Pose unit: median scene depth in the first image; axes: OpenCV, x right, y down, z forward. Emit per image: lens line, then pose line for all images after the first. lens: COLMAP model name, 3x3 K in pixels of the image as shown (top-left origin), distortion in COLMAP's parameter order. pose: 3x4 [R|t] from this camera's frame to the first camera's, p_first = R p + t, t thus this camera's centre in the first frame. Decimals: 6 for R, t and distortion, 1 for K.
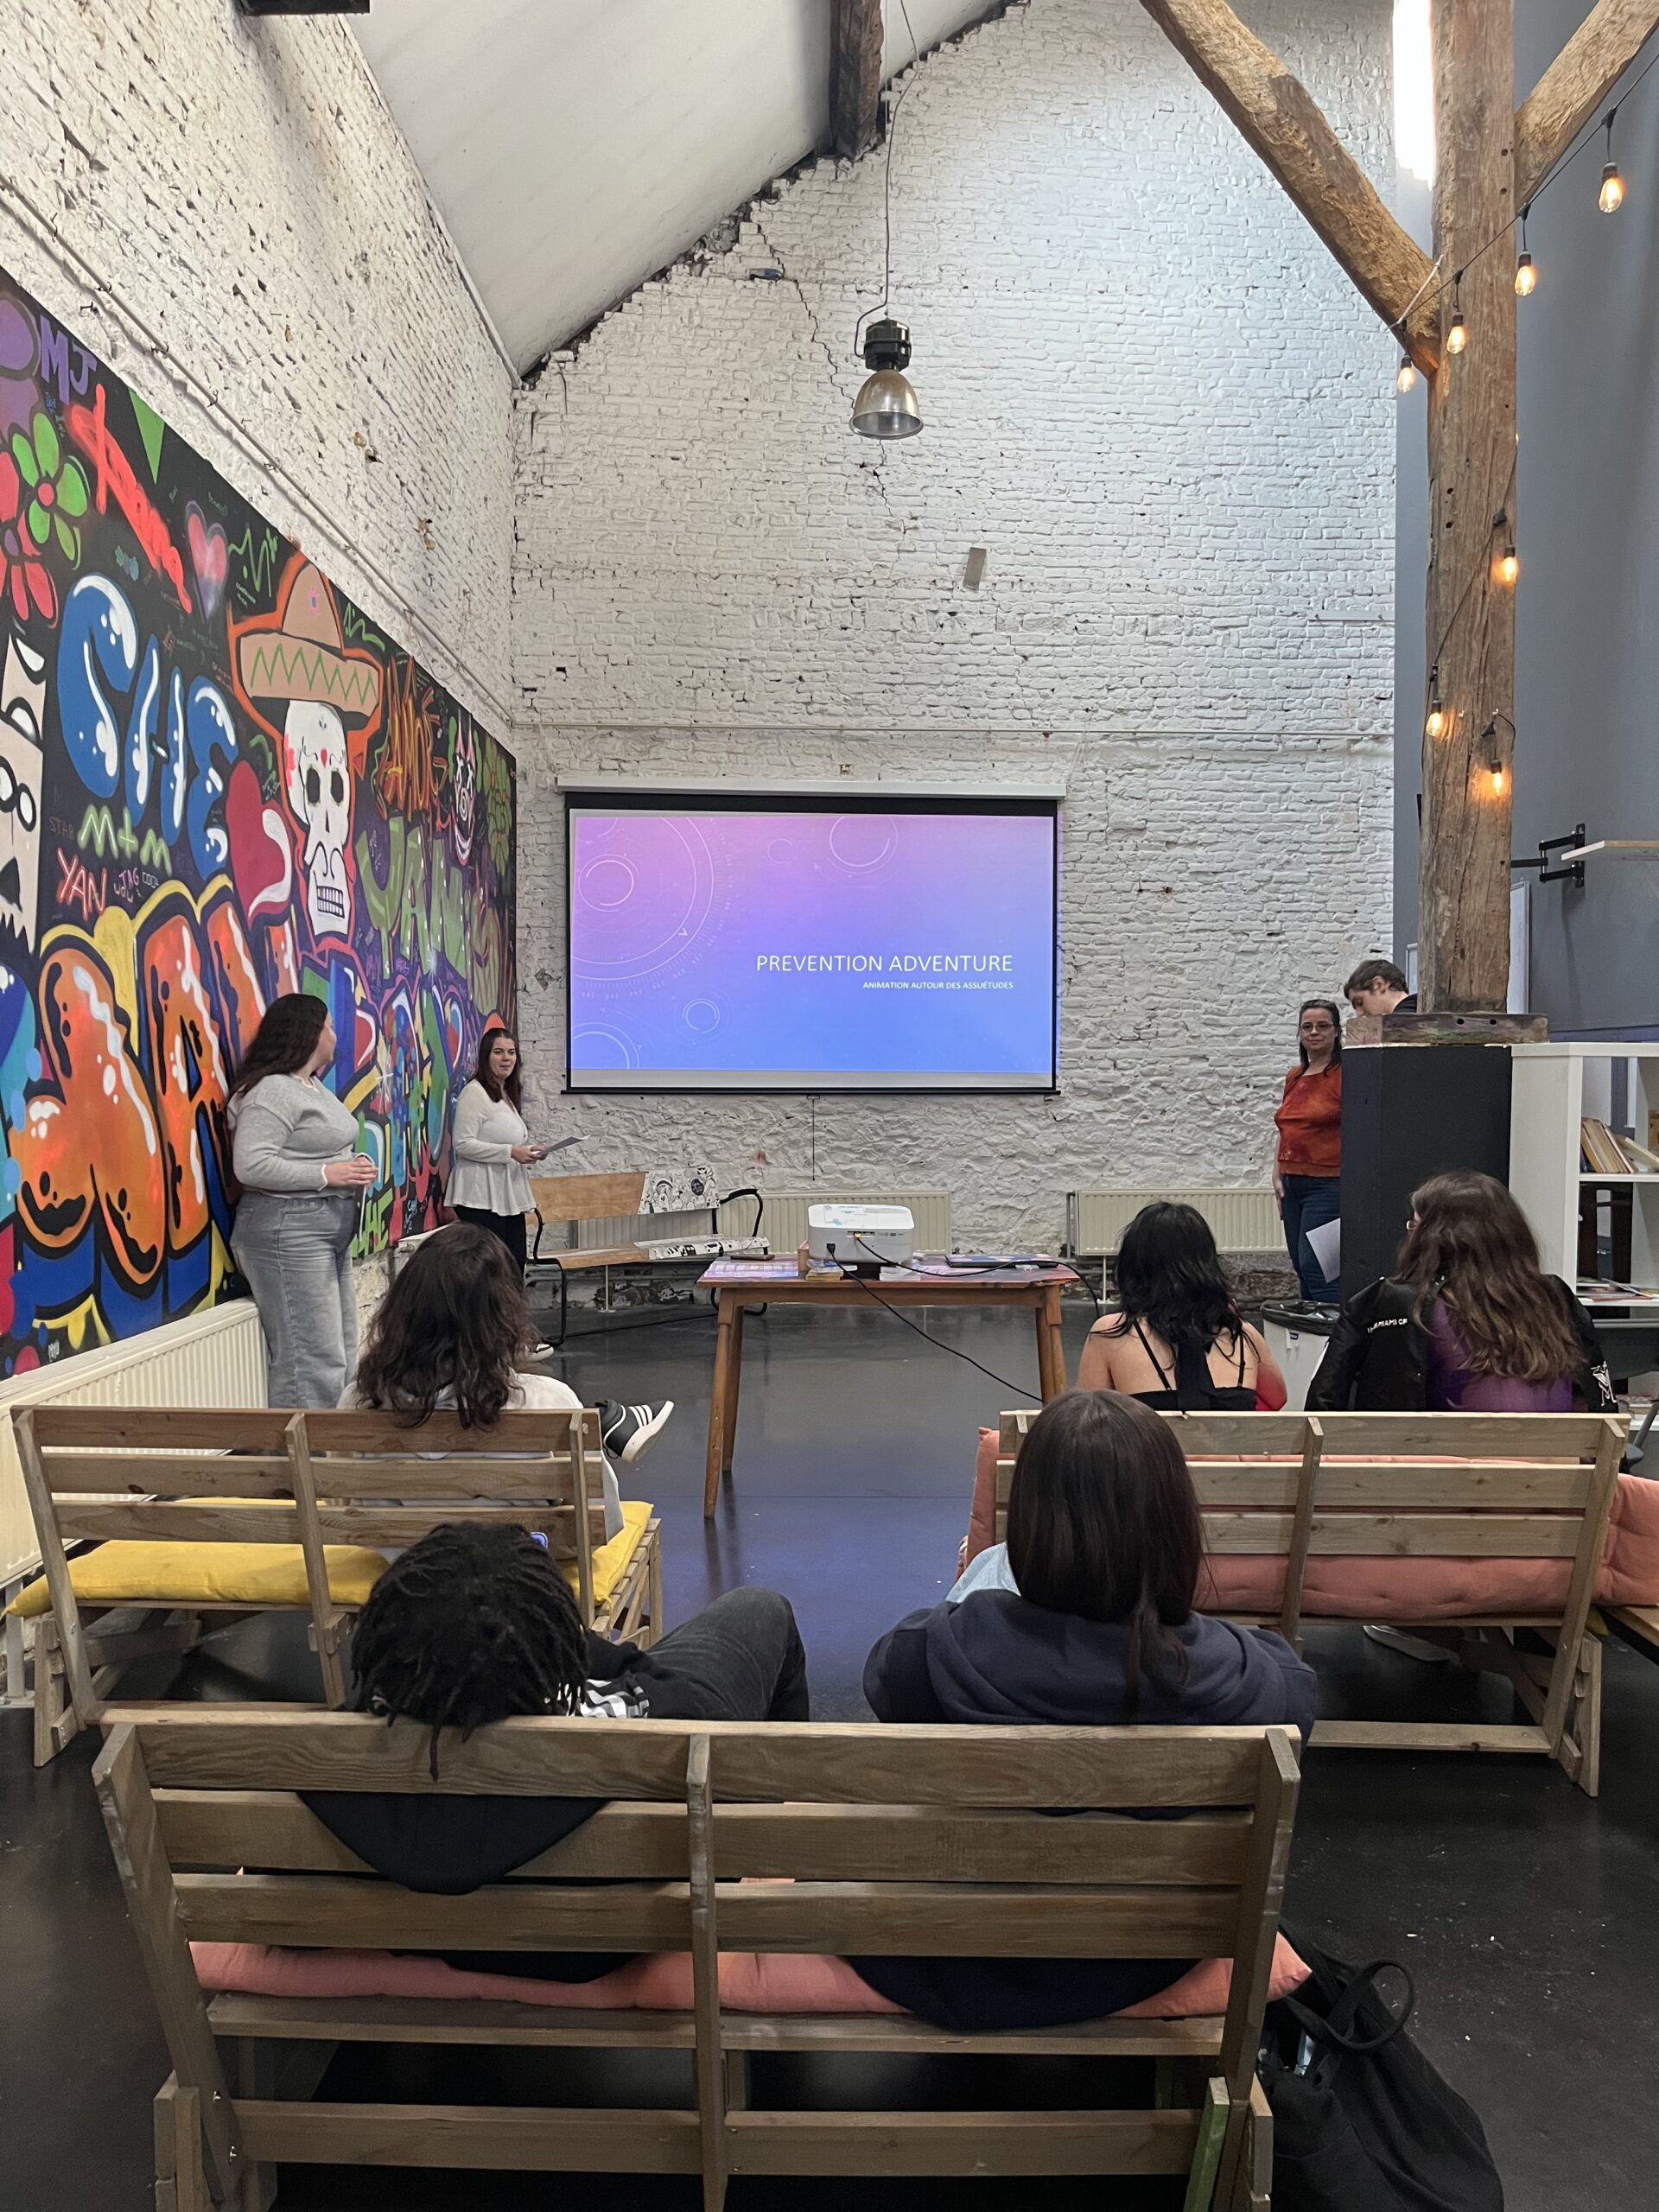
lens RADIAL K [[1682.6, 0, 829.6], [0, 1682.6, 1109.3], [0, 0, 1]] dist [0.030317, -0.004363]
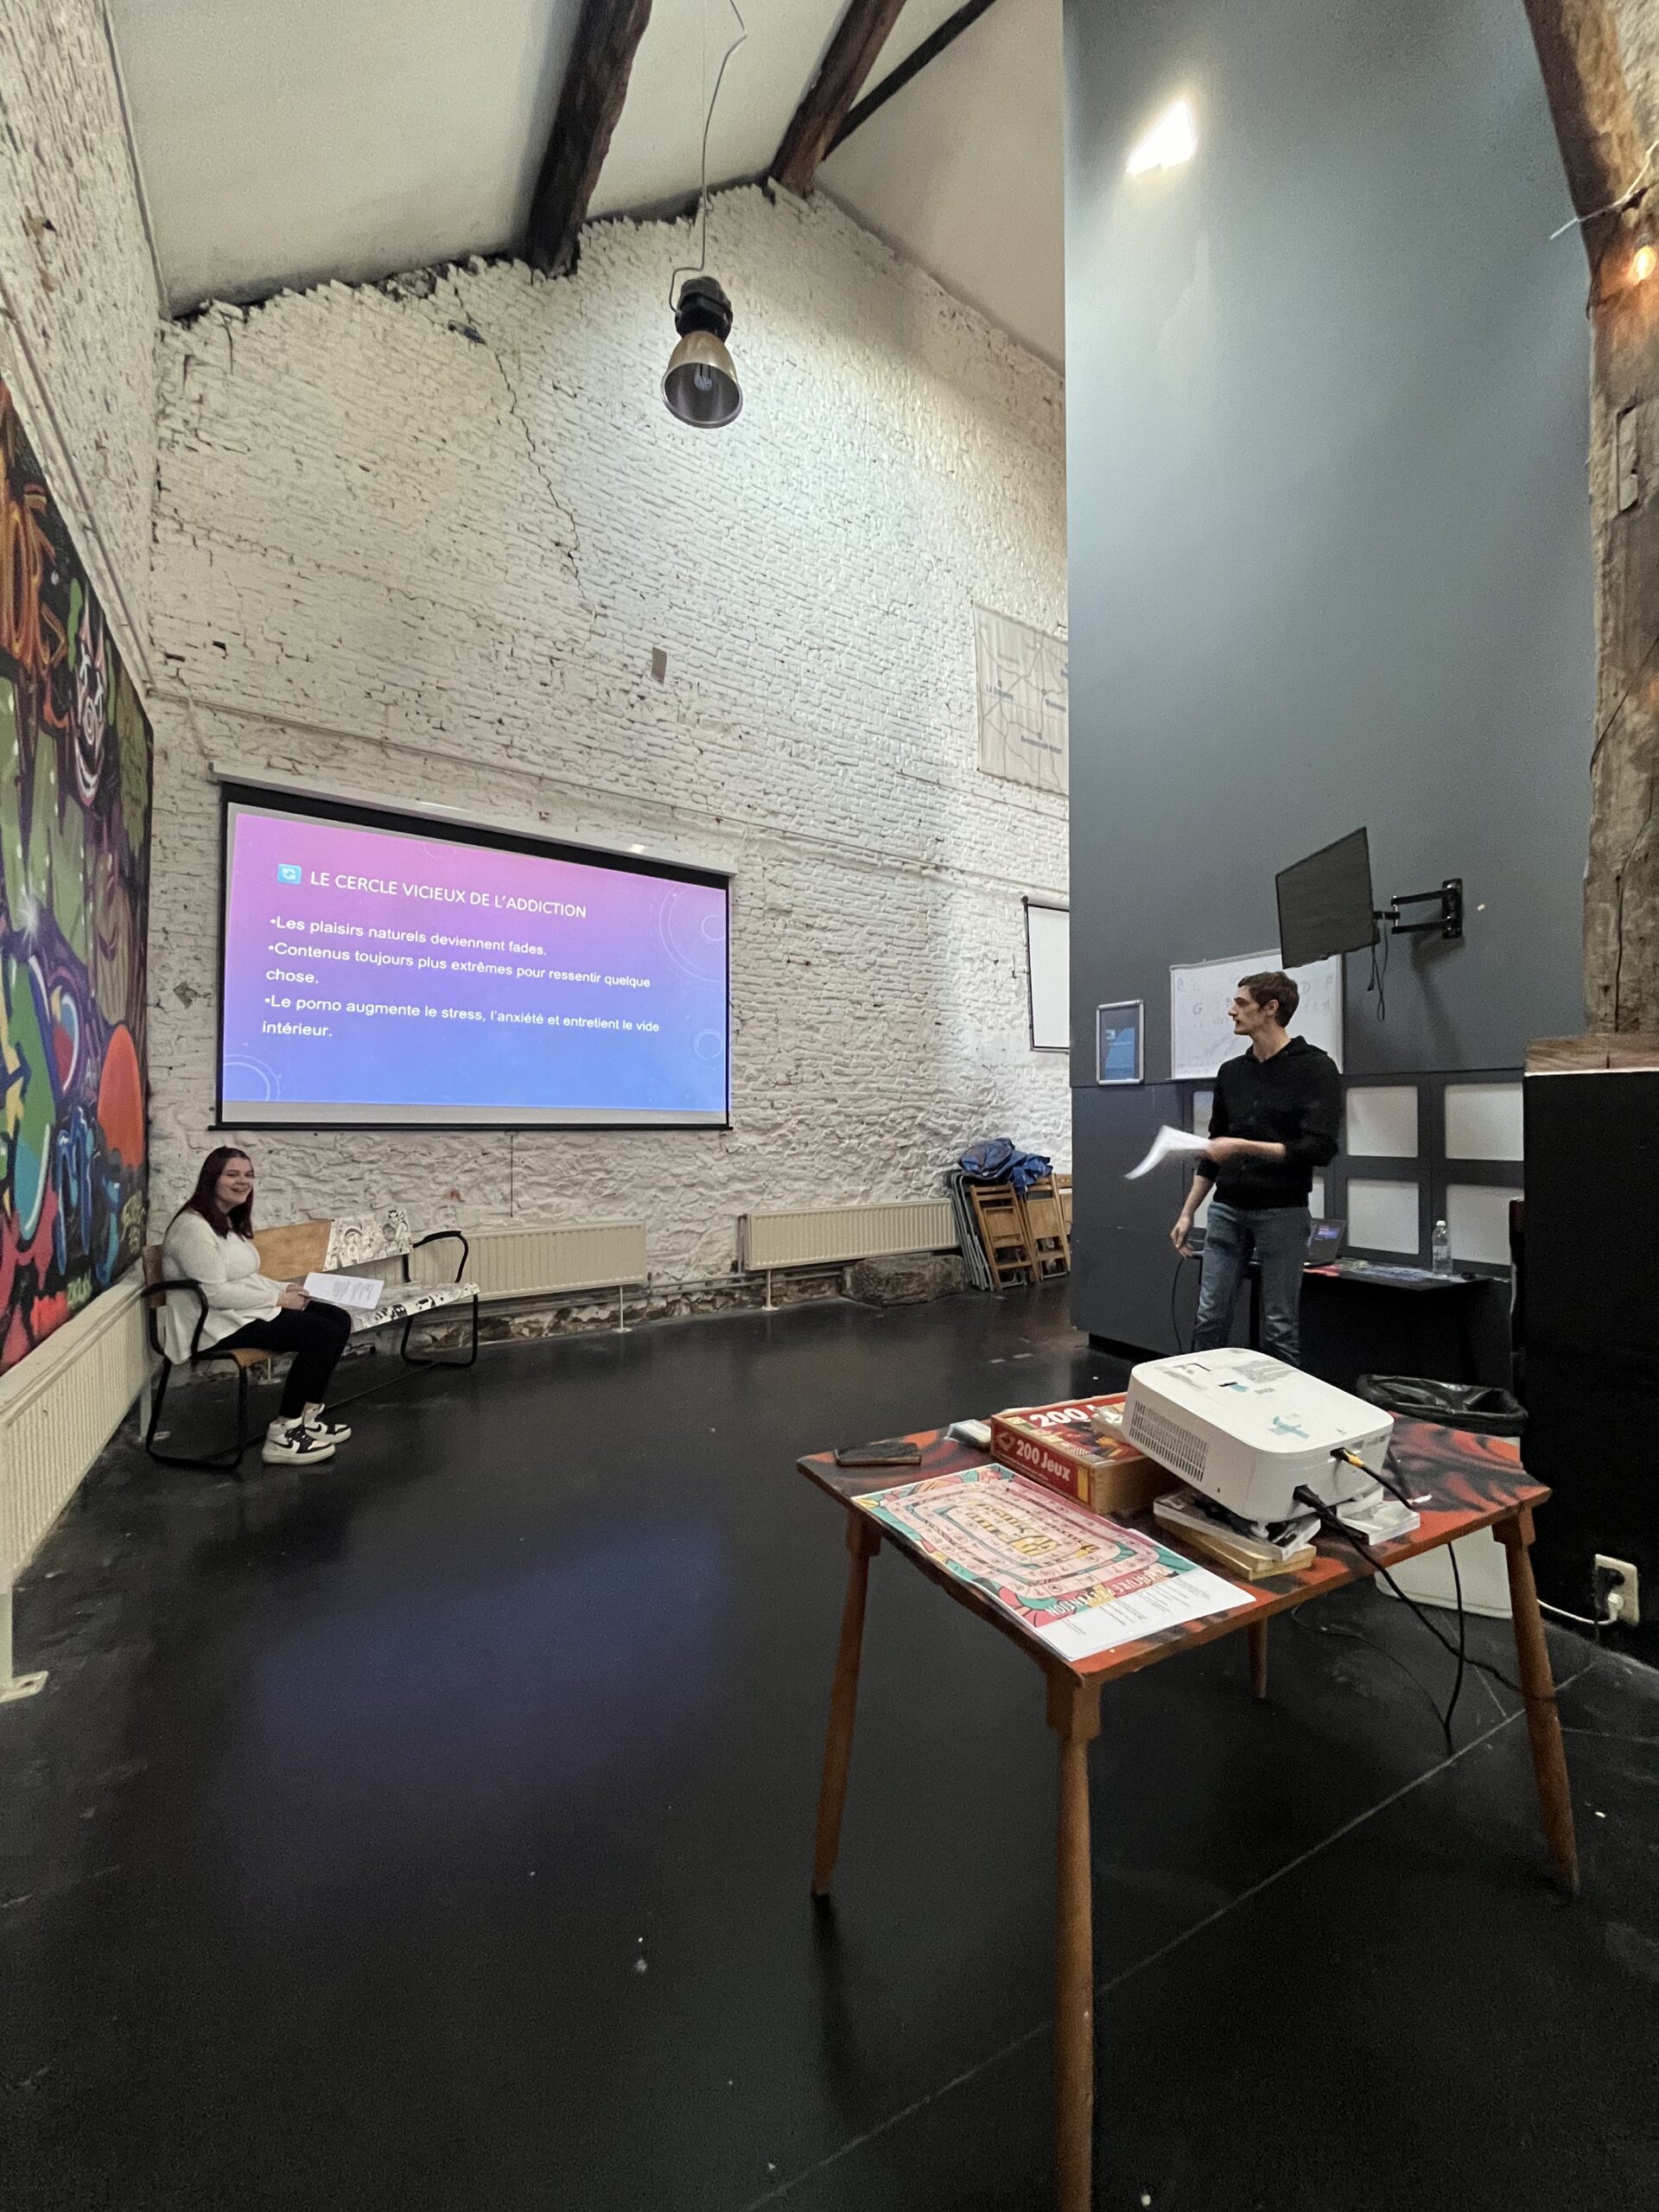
lens RADIAL K [[889.5, 0, 824.9], [0, 889.5, 1102.1], [0, 0, 1]] dist [0.000119, -0.000732]
pose [[0.865370, 0.015280, 0.500900, -0.112650], [0.004275, 0.999274, -0.037868, -0.004686], [-0.501115, 0.034912, 0.864676, 0.444212]]
